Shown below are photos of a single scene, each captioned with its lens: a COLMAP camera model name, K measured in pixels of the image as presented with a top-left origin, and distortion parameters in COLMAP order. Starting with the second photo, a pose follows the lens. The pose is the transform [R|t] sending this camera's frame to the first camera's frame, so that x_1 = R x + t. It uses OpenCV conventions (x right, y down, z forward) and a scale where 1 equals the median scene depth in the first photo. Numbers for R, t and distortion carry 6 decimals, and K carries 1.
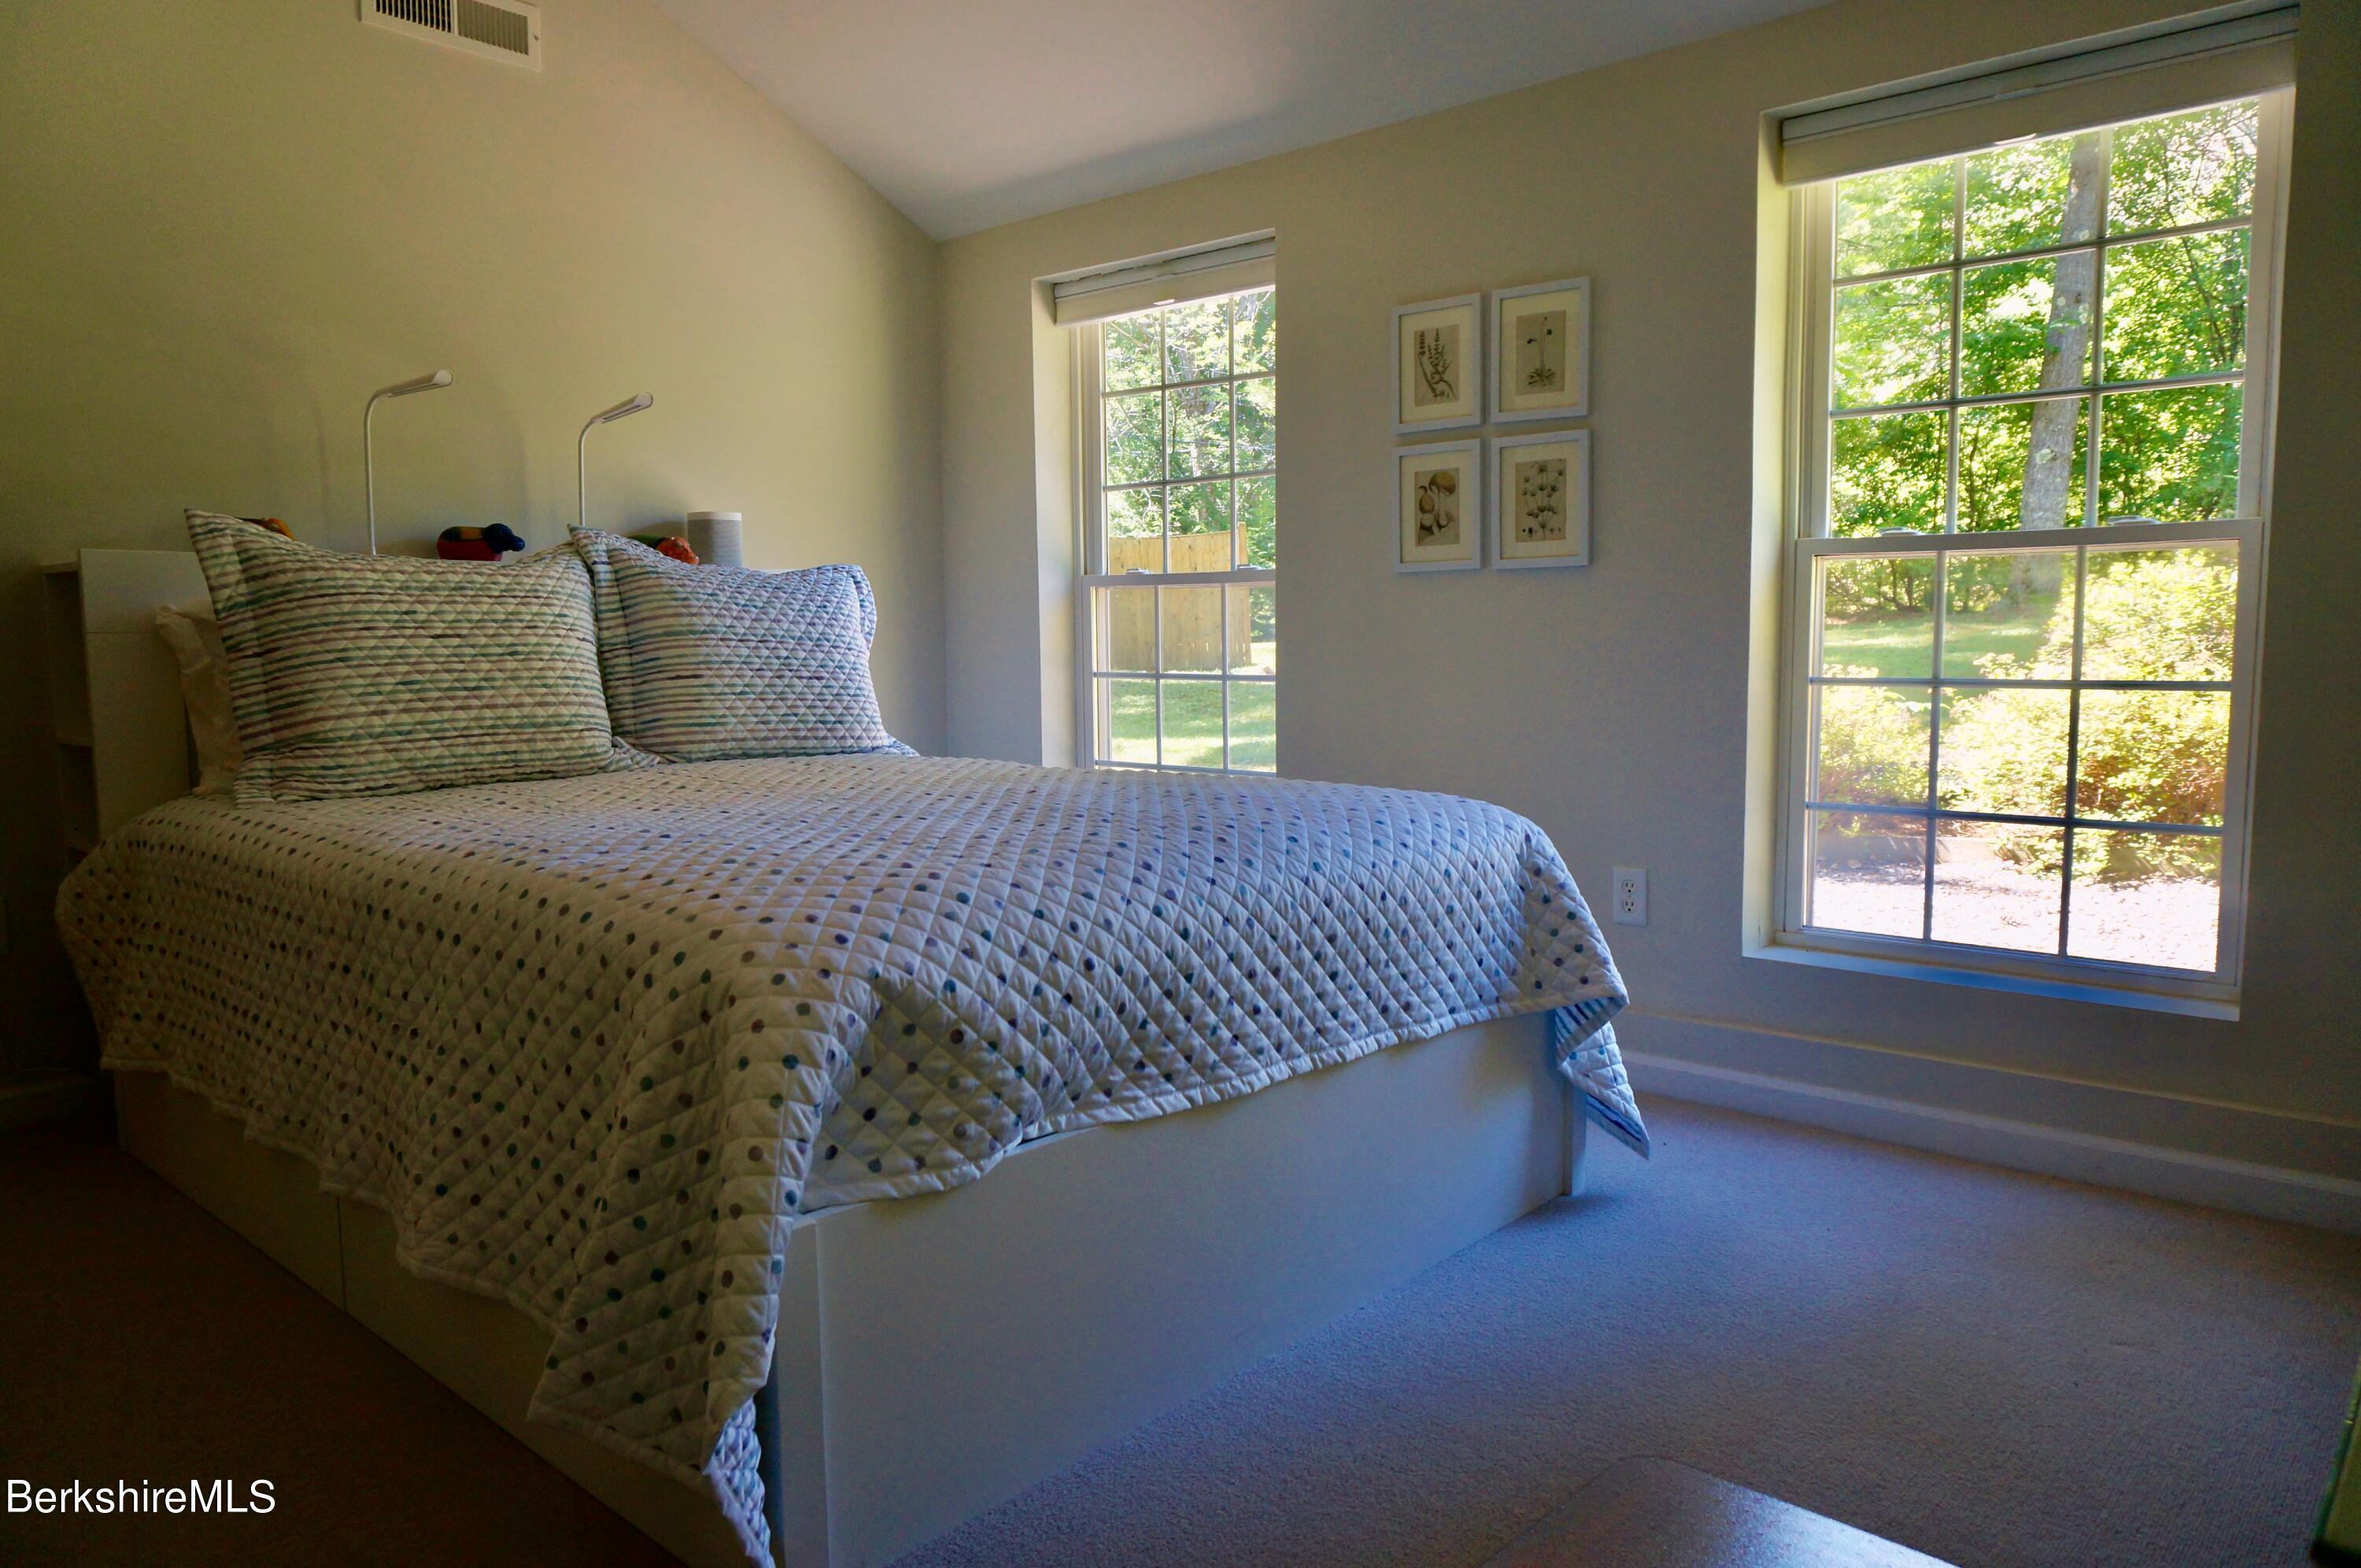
lens RADIAL K [[1615.9, 0, 1180.5], [0, 1615.9, 784.0], [0, 0, 1]] dist [-0.033626, -0.001424]
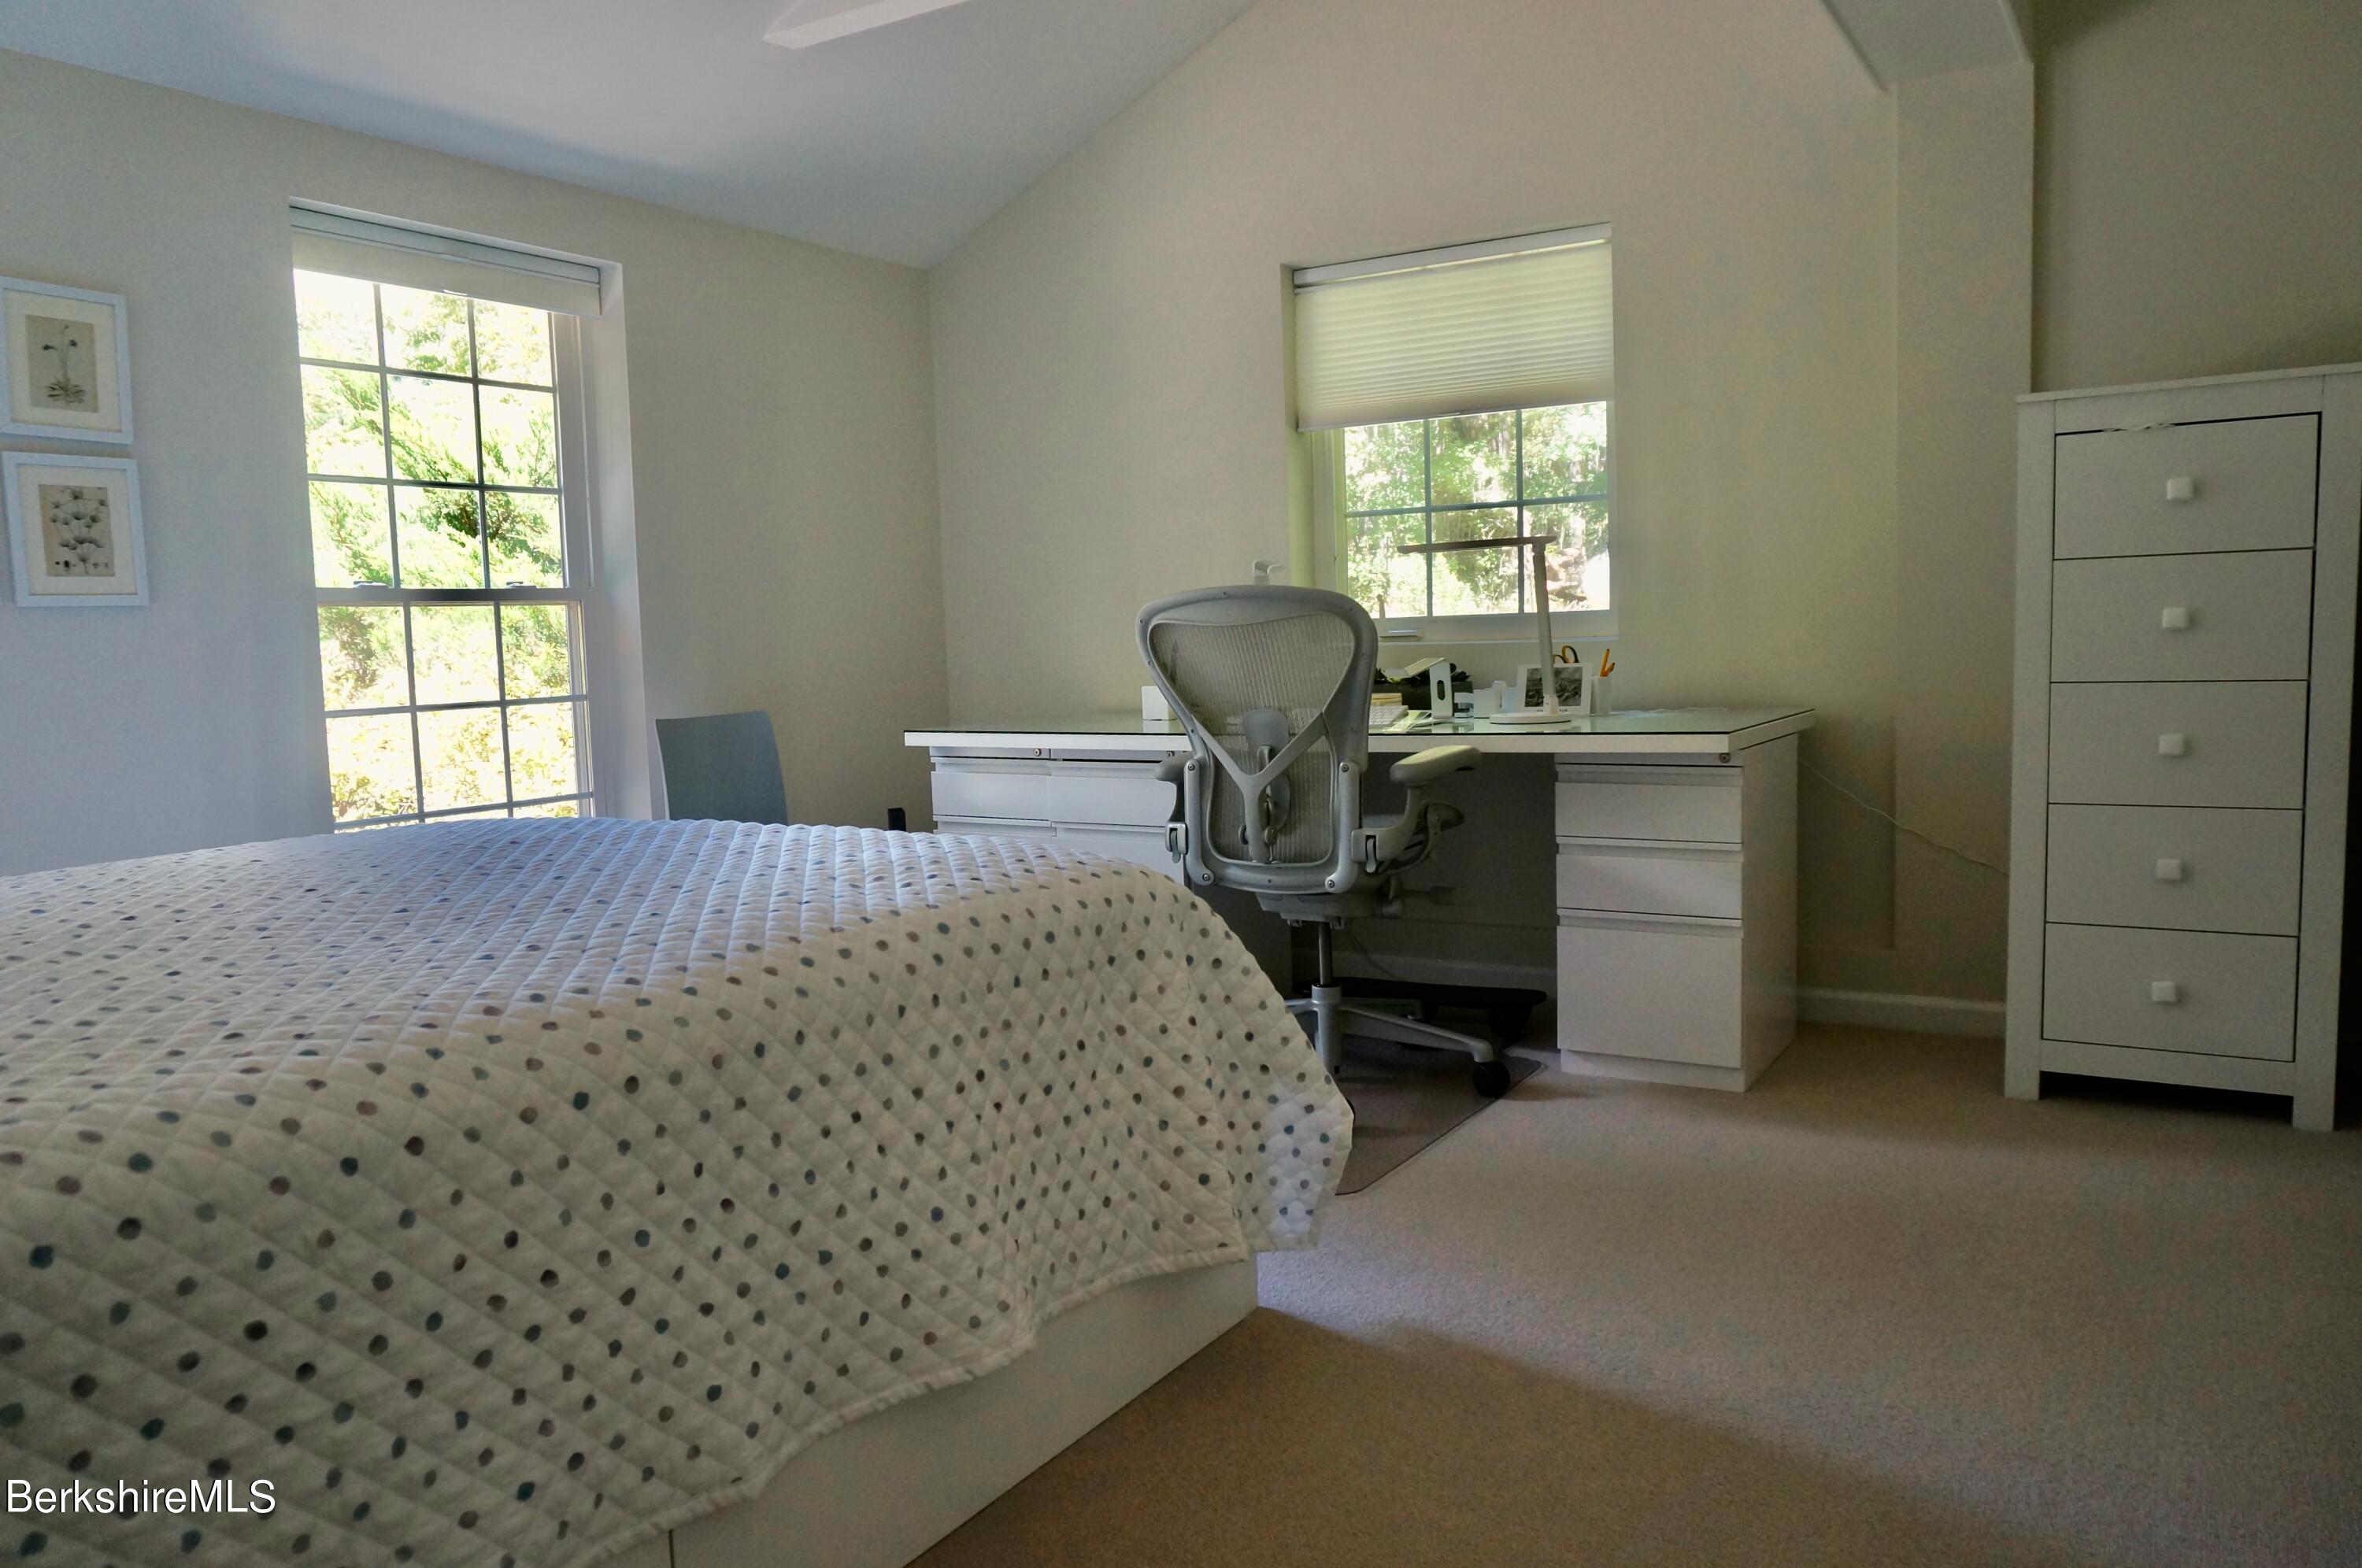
lens RADIAL K [[1616.7, 0, 1181.0], [0, 1616.7, 784.0], [0, 0, 1]] dist [-0.033626, -0.001424]
pose [[-0.206792, -0.070815, 0.975819, -0.776412], [0.128900, 0.986711, 0.098922, -0.047790], [-0.969857, 0.146239, -0.194916, 0.613602]]
